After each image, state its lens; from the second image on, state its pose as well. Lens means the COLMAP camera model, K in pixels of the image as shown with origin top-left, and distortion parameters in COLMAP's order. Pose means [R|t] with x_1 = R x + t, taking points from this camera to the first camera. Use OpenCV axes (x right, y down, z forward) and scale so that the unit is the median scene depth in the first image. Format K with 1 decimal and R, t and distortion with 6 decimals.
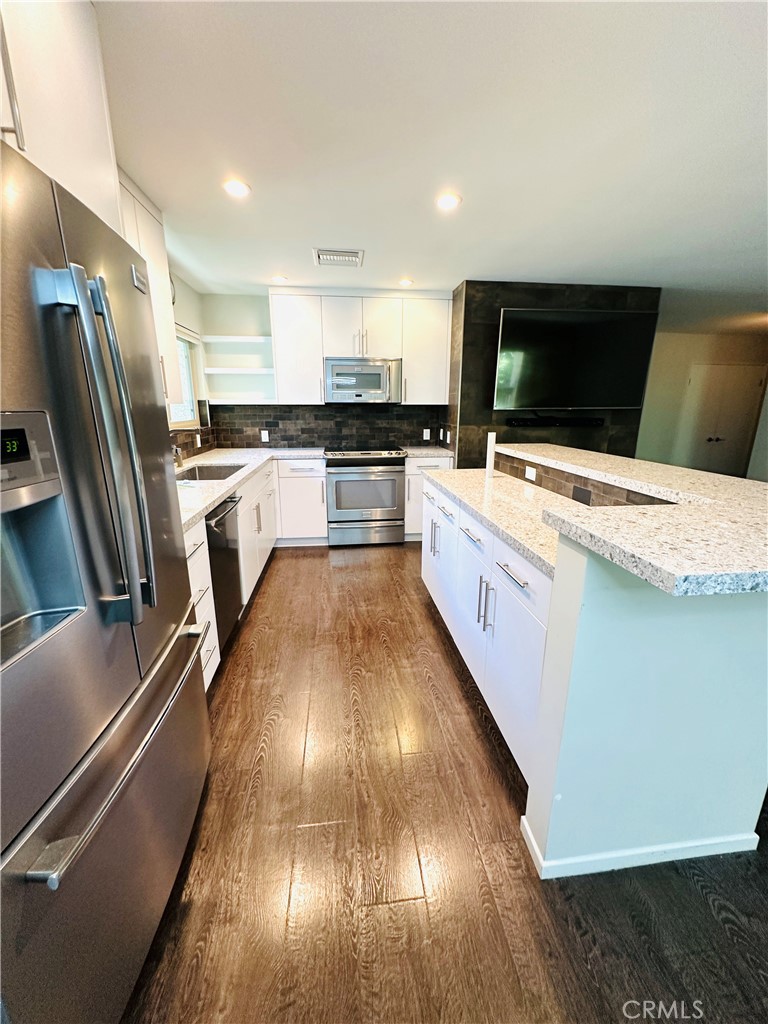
lens RADIAL K [[412.1, 0, 353.8], [0, 412.1, 509.6], [0, 0, 1]] dist [0.002671, -0.000072]
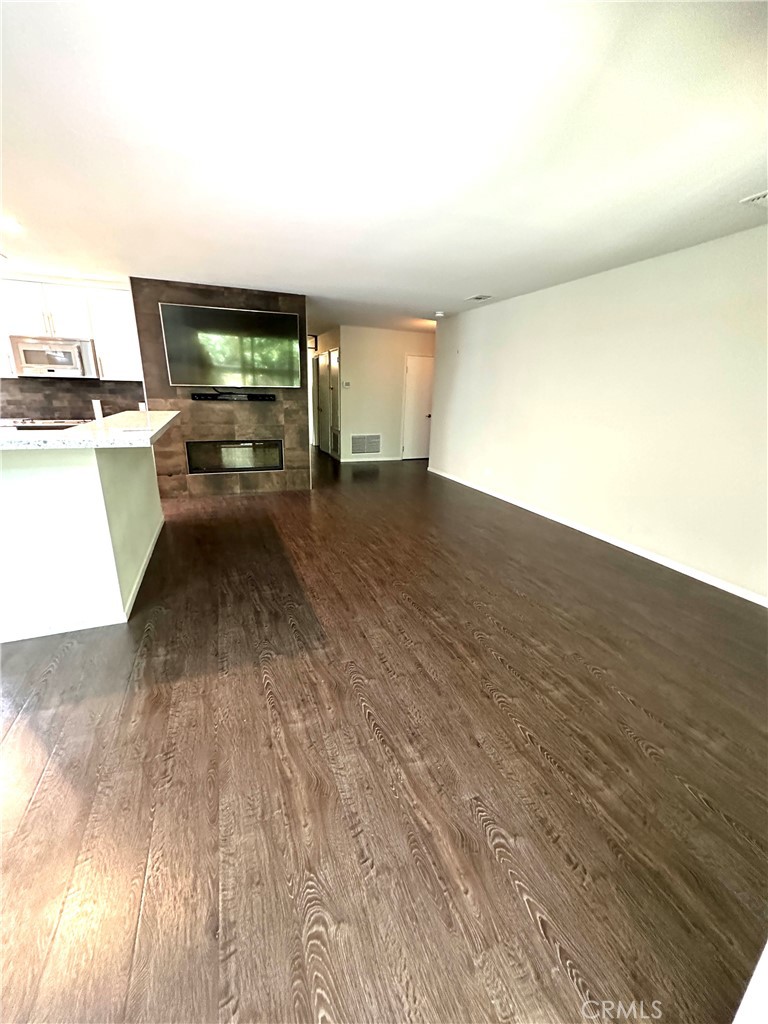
lens RADIAL K [[412.1, 0, 385.0], [0, 412.1, 513.6], [0, 0, 1]] dist [0.002671, -0.000072]
pose [[0.967942, -0.054134, 0.245271, 0.567925], [0.043462, 0.997866, 0.048720, 0.096457], [-0.247385, -0.036498, 0.968229, -0.331329]]
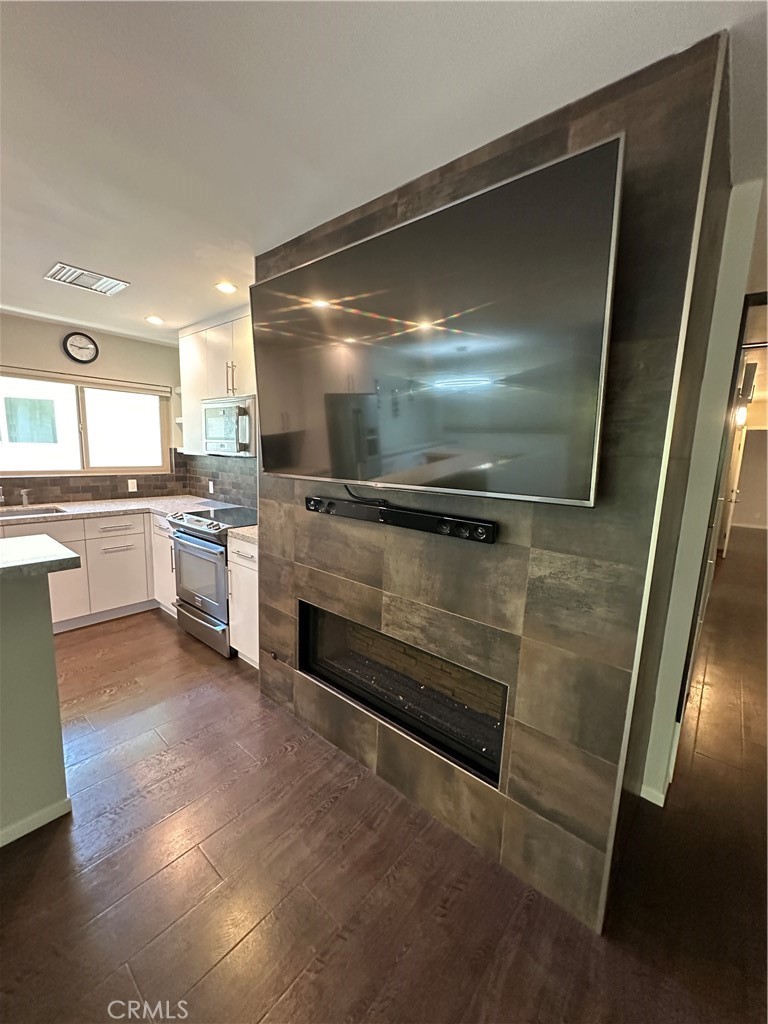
lens RADIAL K [[412.1, 0, 385.7], [0, 412.1, 513.4], [0, 0, 1]] dist [0.002671, -0.000072]
pose [[0.681395, 0.133572, -0.719624, 0.739508], [-0.210810, 0.977358, -0.018200, -0.191586], [0.700899, 0.164105, 0.694125, 0.660861]]
